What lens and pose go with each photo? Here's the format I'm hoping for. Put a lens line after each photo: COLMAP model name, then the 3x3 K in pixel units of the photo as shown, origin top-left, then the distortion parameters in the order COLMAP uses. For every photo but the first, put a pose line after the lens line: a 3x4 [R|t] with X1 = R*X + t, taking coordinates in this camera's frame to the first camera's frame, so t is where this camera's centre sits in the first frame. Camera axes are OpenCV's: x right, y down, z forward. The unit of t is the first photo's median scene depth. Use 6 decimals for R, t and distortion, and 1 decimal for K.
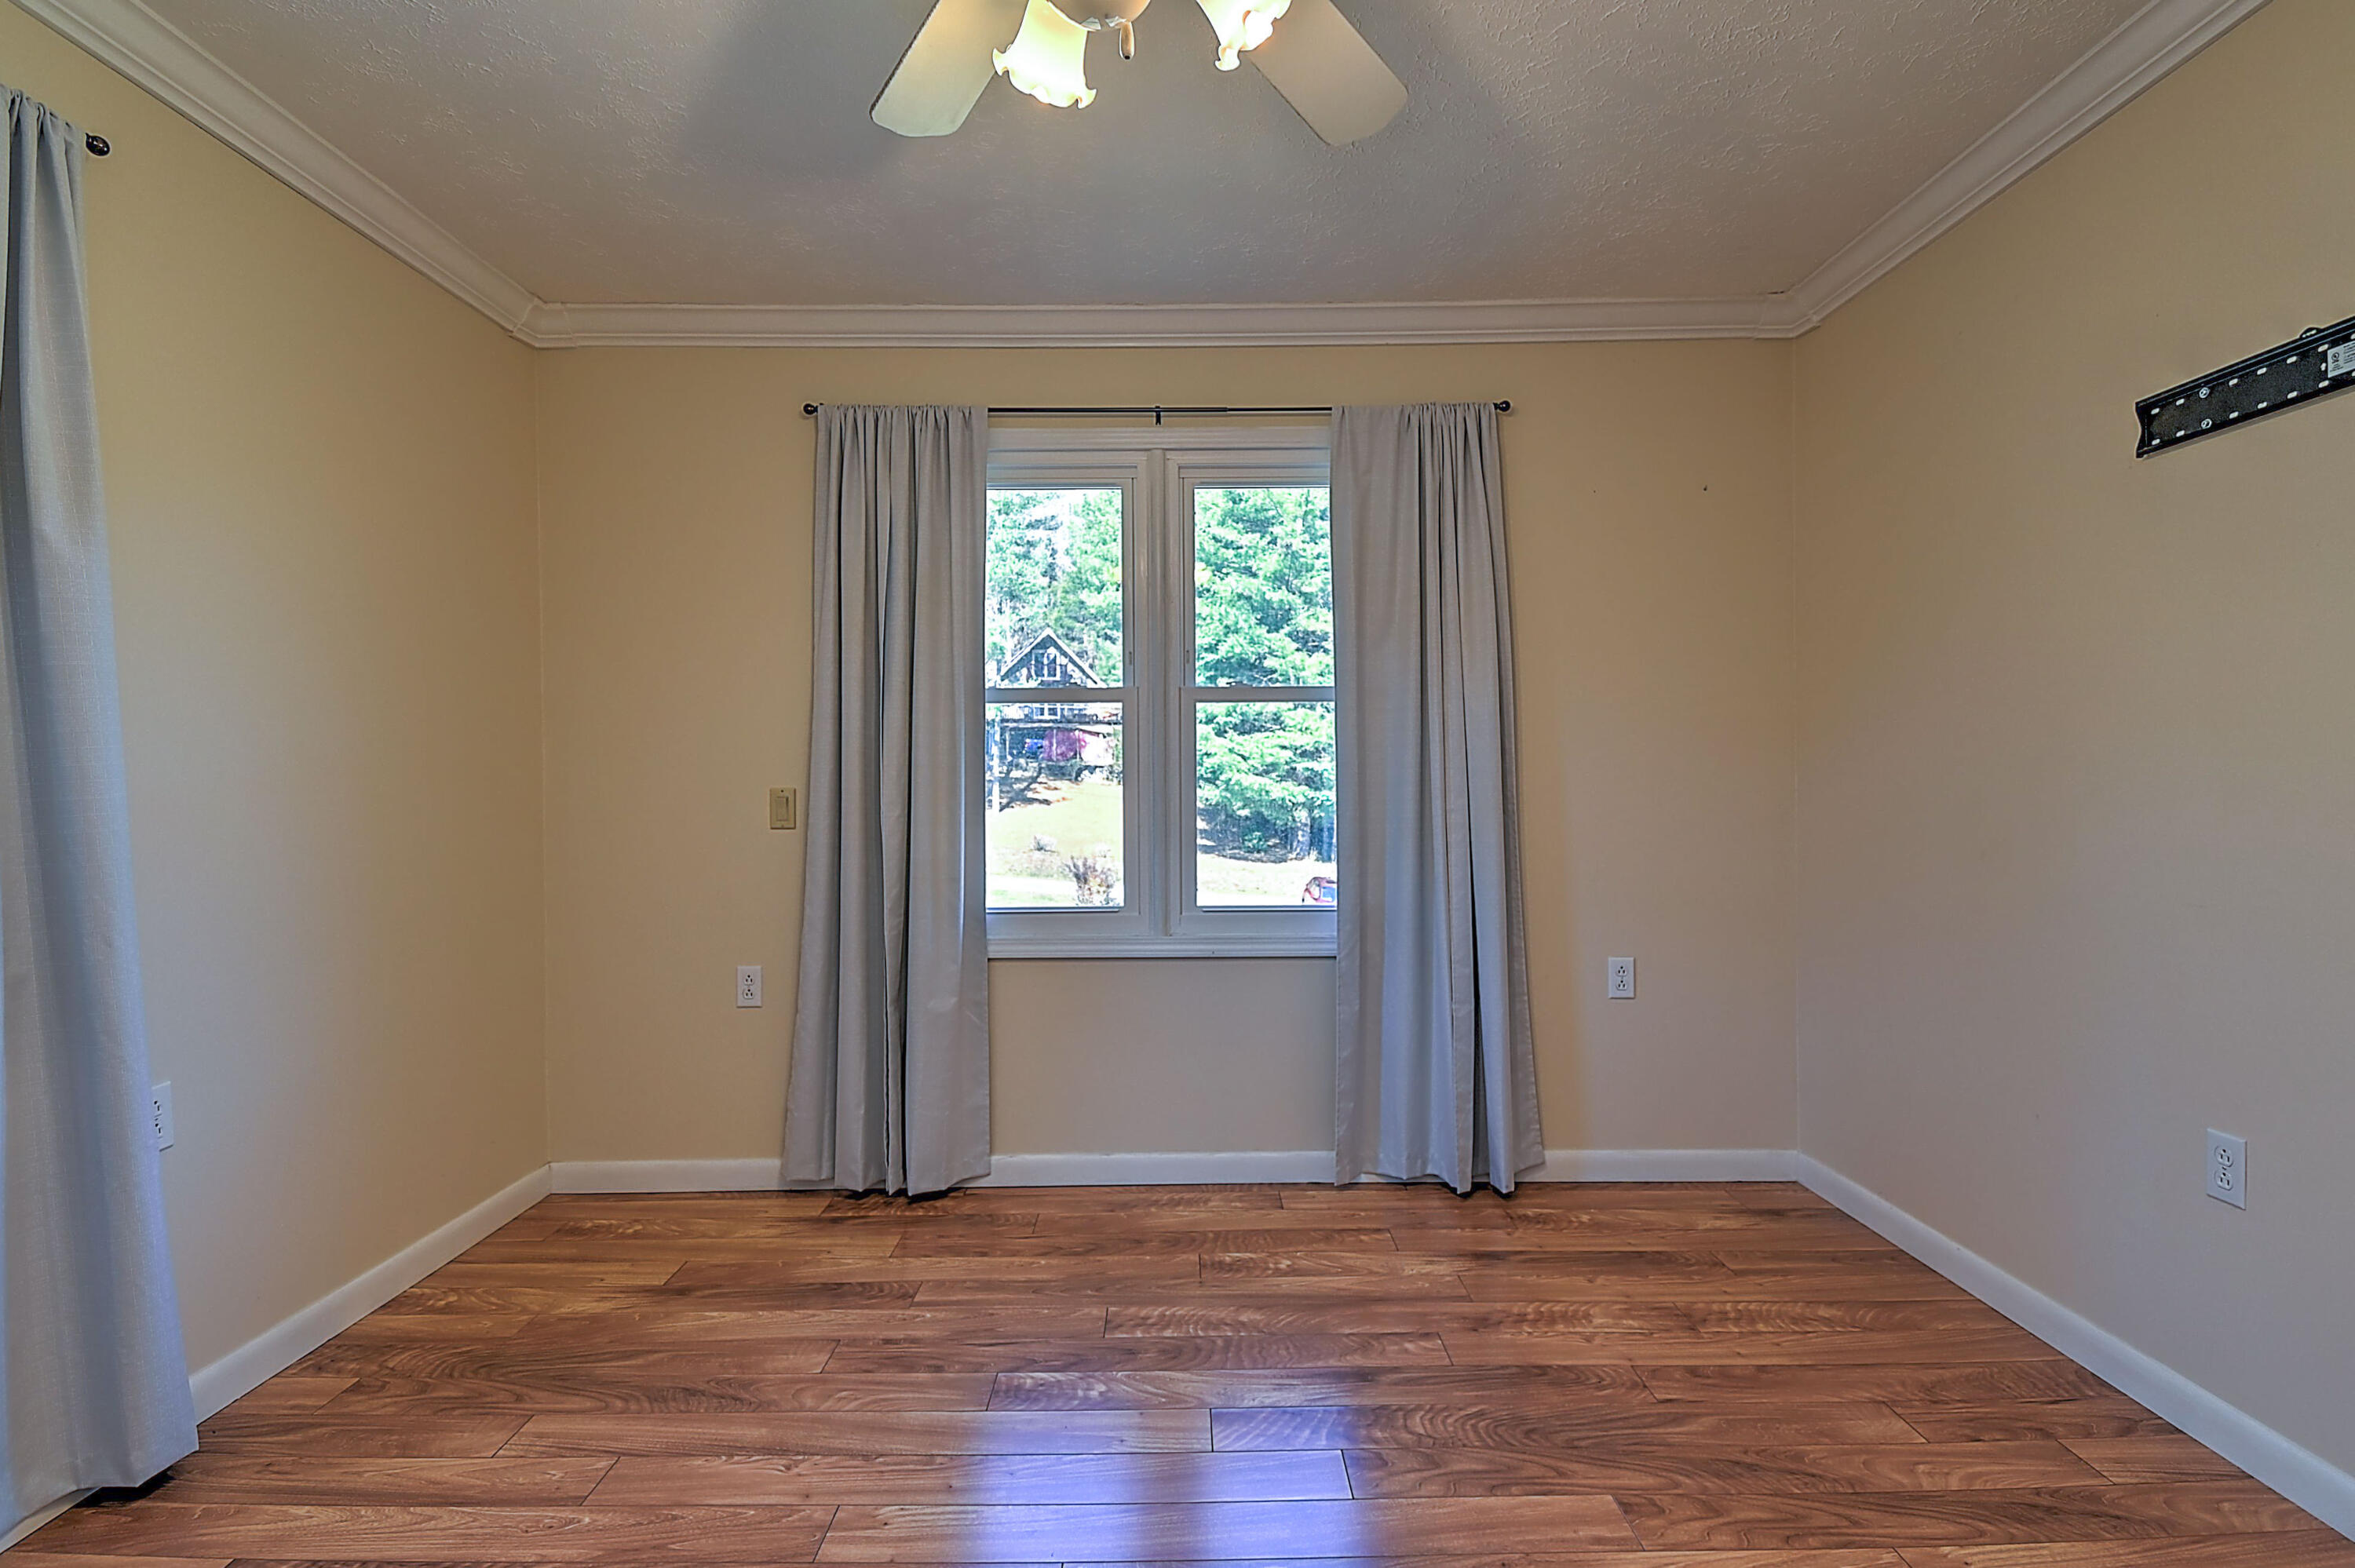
lens RADIAL K [[1078.4, 0, 1177.5], [0, 1078.4, 784.0], [0, 0, 1]] dist [0.035331, -0.028701]
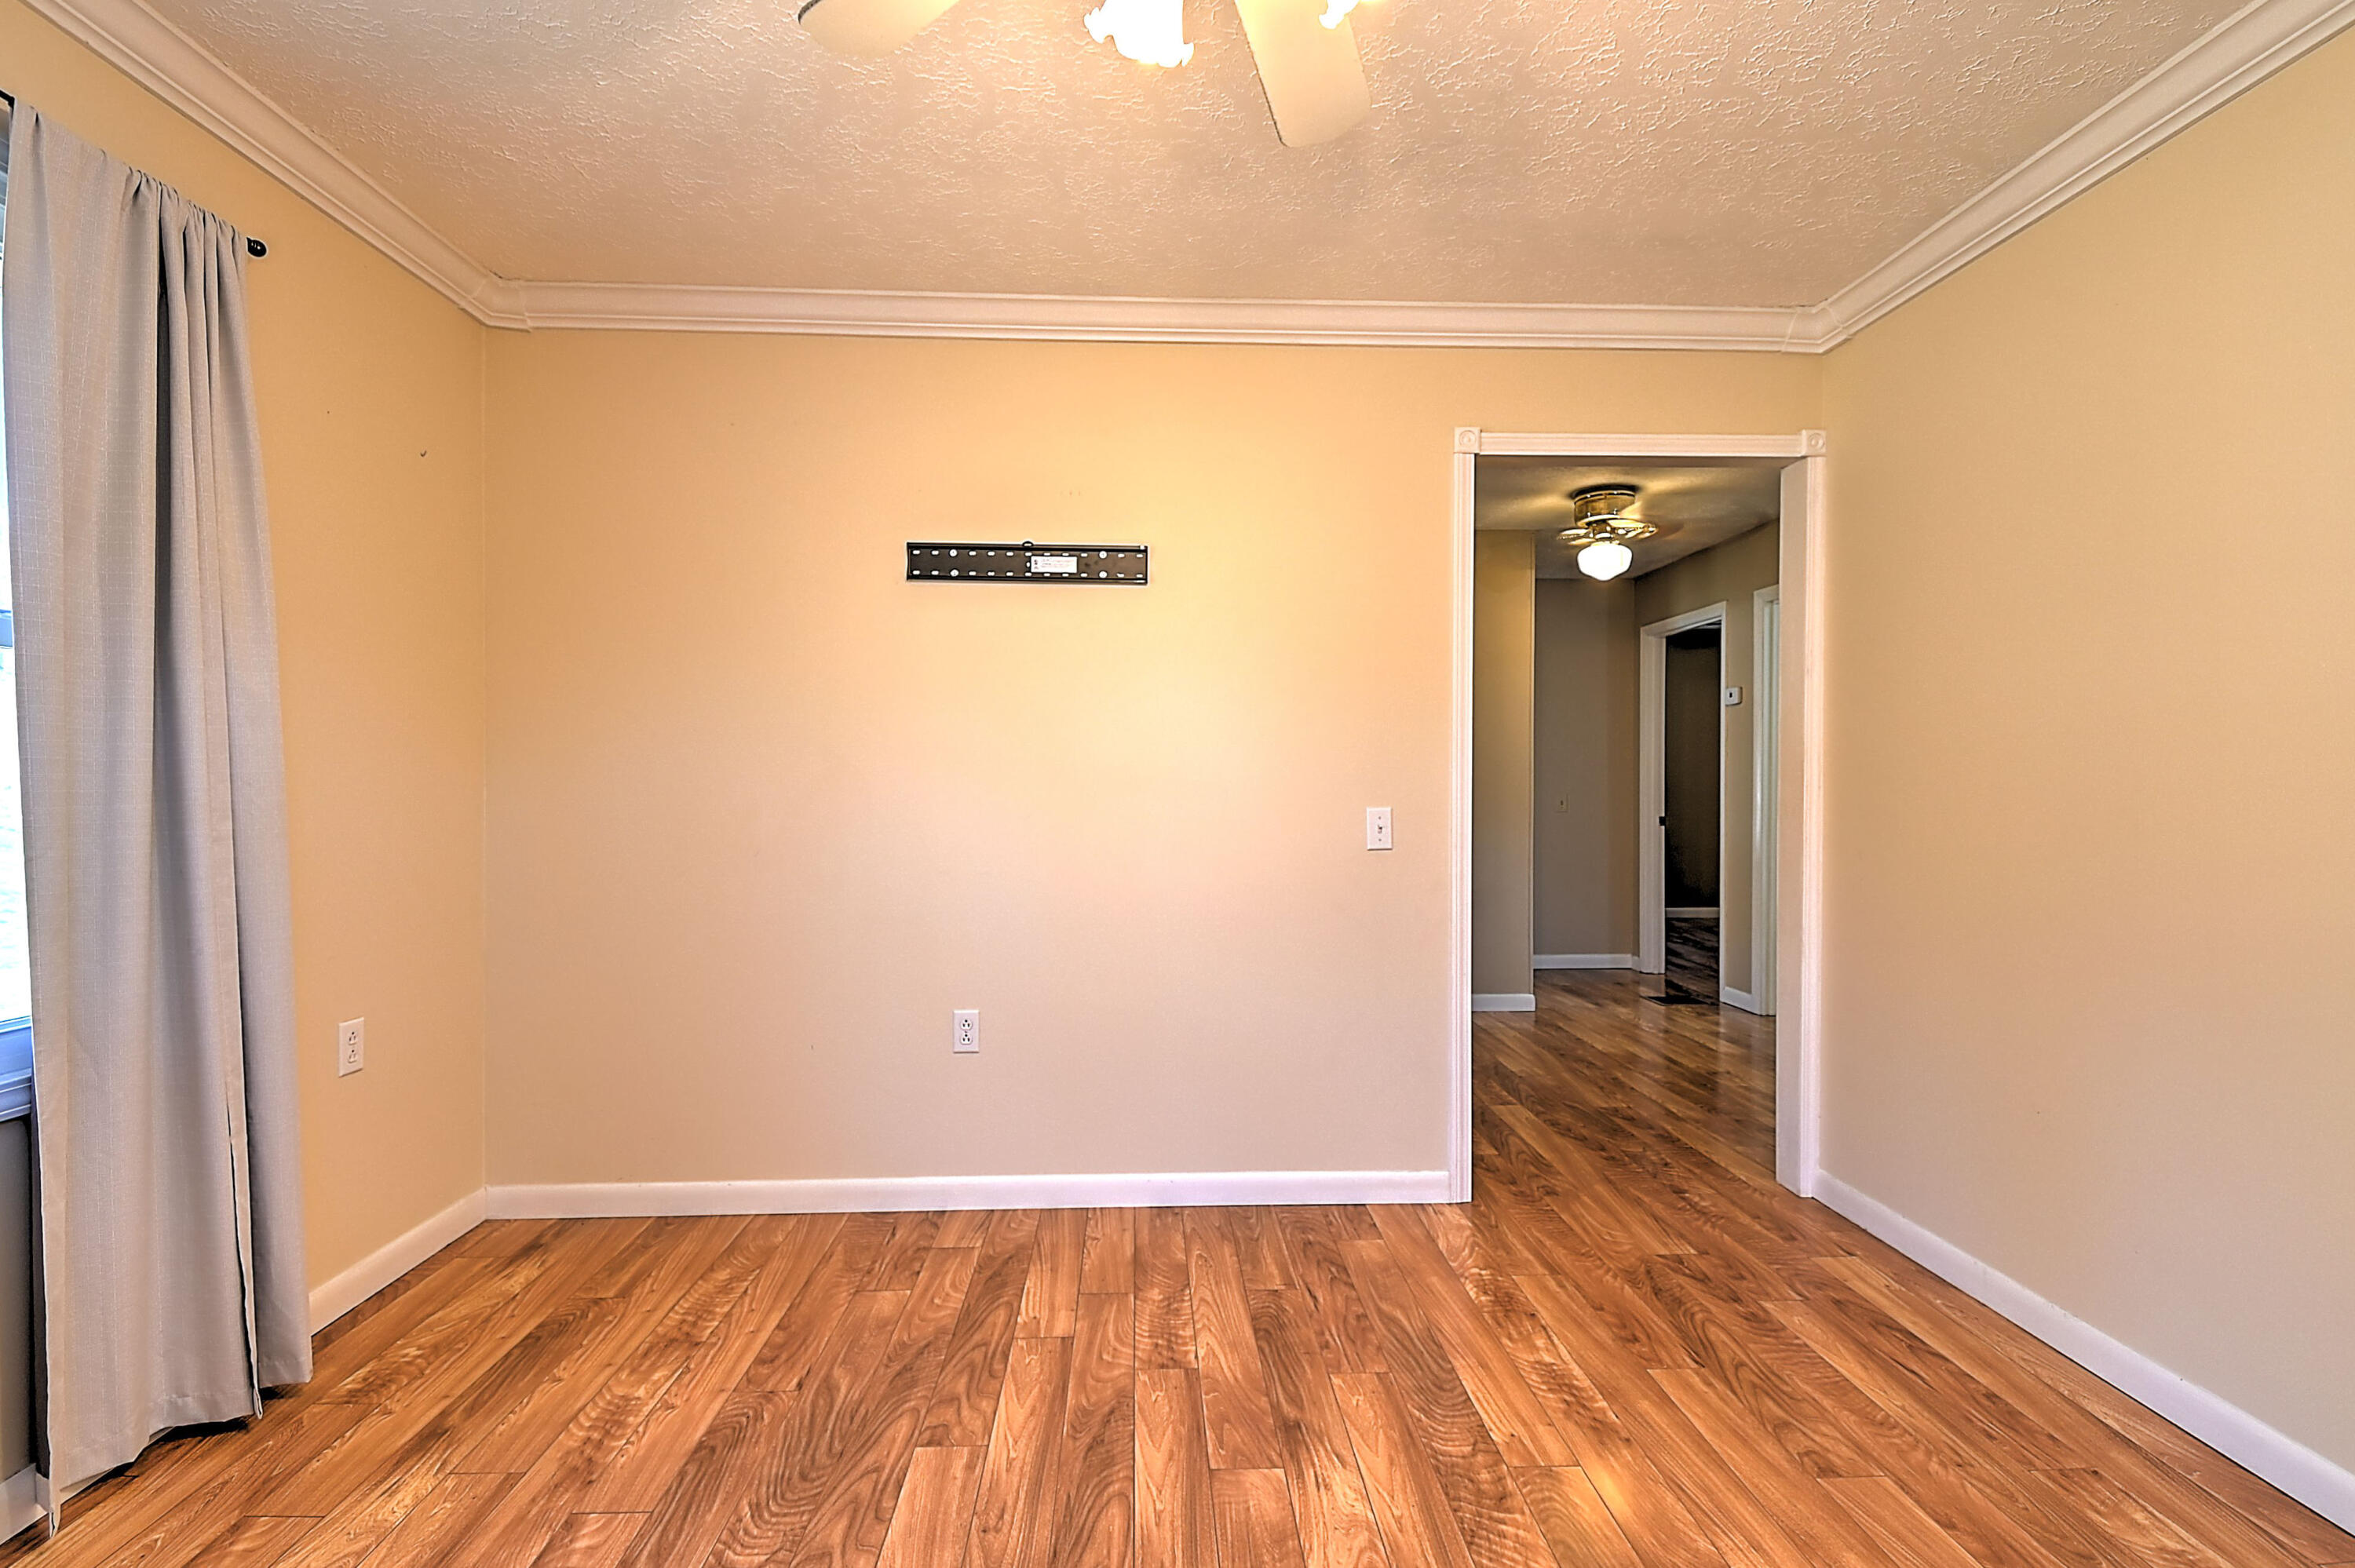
lens RADIAL K [[1078.4, 0, 1177.5], [0, 1078.4, 784.0], [0, 0, 1]] dist [0.035331, -0.028701]
pose [[-0.038749, 0.010700, 0.999192, -0.478529], [0.002273, 0.999941, -0.010620, -0.000411], [-0.999246, 0.001860, -0.038771, 0.524419]]
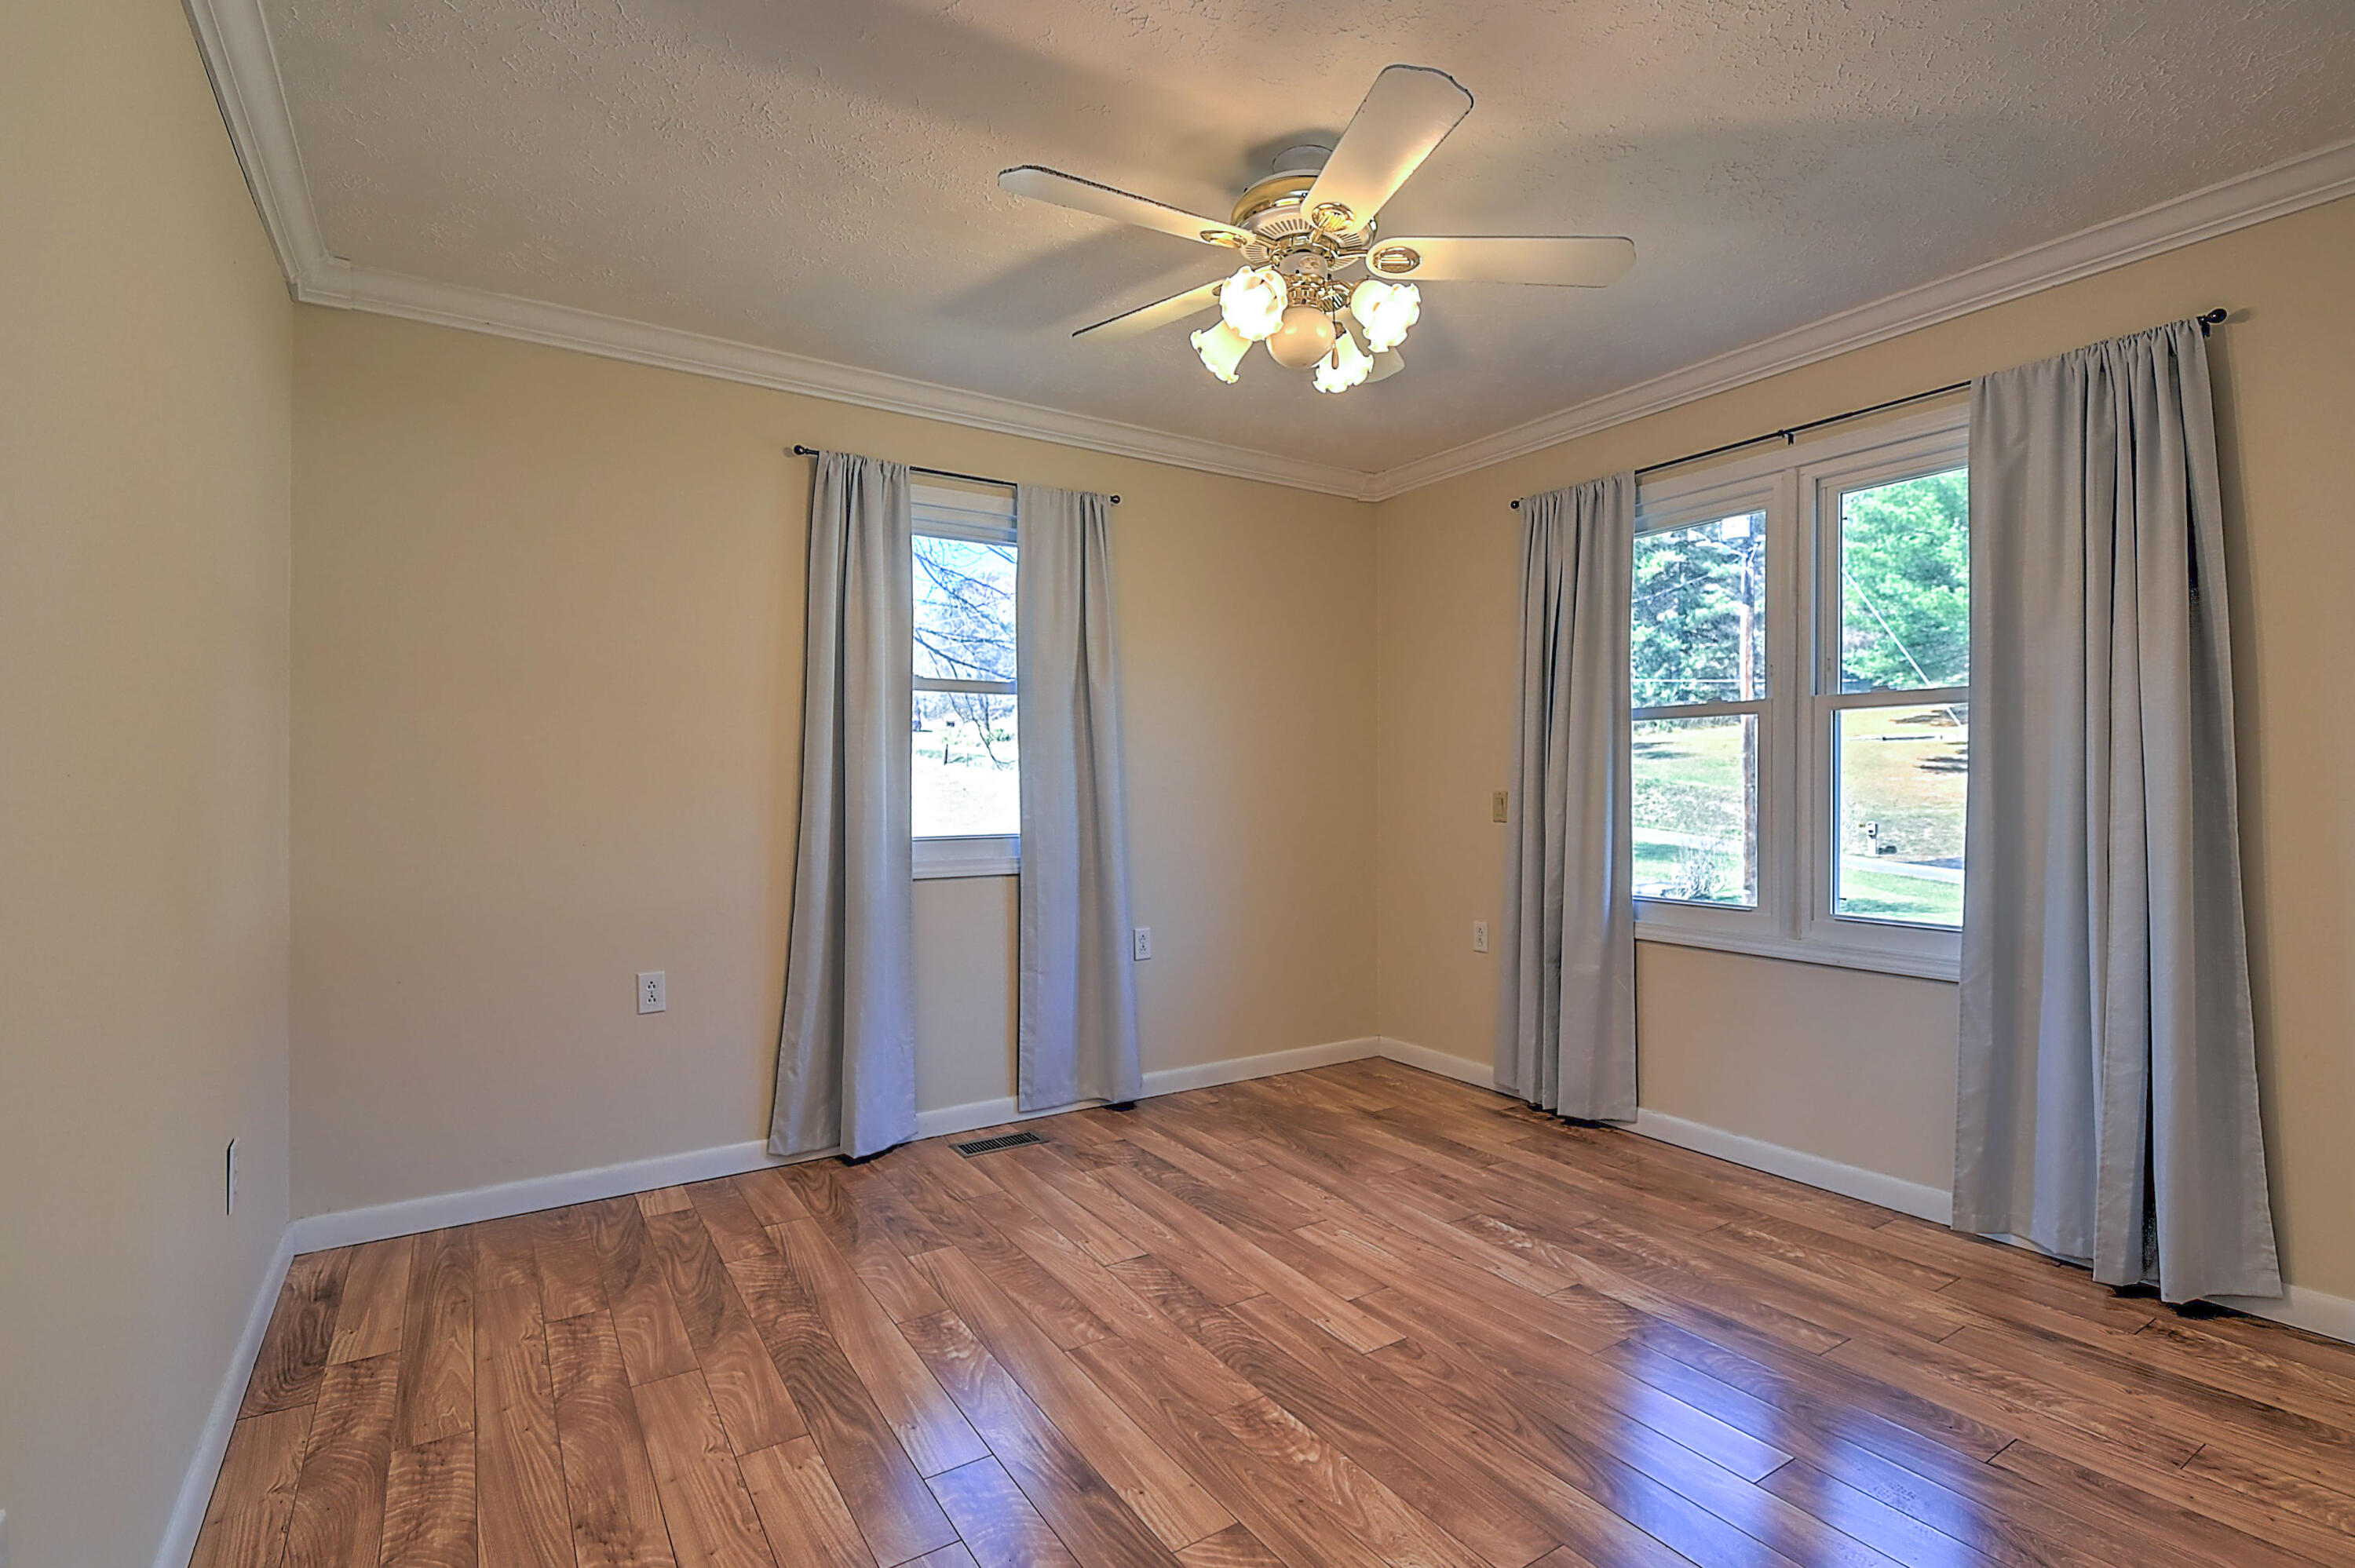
lens RADIAL K [[1078.4, 0, 1177.5], [0, 1078.4, 784.0], [0, 0, 1]] dist [0.035331, -0.028701]
pose [[0.538387, 0.005938, -0.842677, 0.655628], [-0.005363, 0.999979, 0.003620, -0.009749], [0.842680, 0.002570, 0.538408, -0.064220]]
